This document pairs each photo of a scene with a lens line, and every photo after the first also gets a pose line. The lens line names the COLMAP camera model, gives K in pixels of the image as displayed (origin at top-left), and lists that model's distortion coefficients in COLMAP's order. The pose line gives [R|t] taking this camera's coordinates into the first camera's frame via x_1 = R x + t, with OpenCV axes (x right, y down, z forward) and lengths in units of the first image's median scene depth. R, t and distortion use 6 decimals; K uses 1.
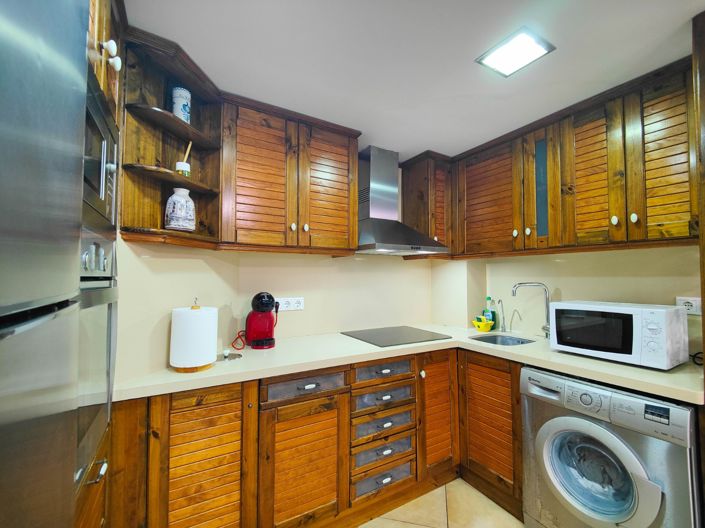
lens RADIAL K [[308.6, 0, 357.7], [0, 308.6, 267.2], [0, 0, 1]] dist [0.023558, -0.021065]
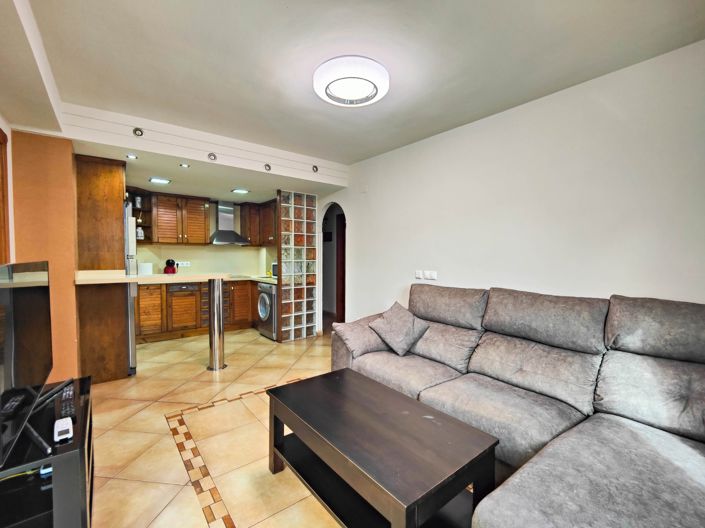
lens RADIAL K [[316.1, 0, 359.6], [0, 316.1, 268.1], [0, 0, 1]] dist [0.030418, -0.023180]
pose [[0.991847, -0.000586, 0.127437, 1.179546], [-0.008905, 0.997227, 0.073889, -0.076303], [-0.127127, -0.074422, 0.989091, -2.389420]]
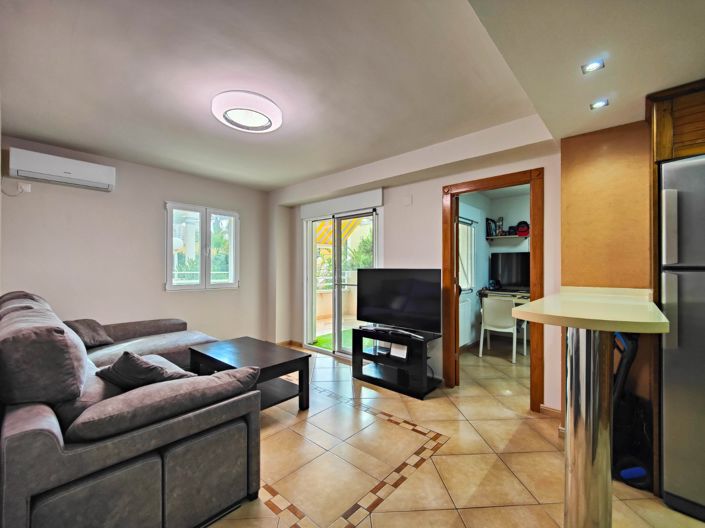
lens RADIAL K [[305.2, 0, 356.1], [0, 305.2, 266.0], [0, 0, 1]] dist [0.017635, -0.013011]
pose [[-0.957790, -0.008823, -0.287332, 1.244541], [0.002967, 0.999172, -0.040572, 0.054691], [0.287452, -0.039712, -0.956971, 0.679850]]
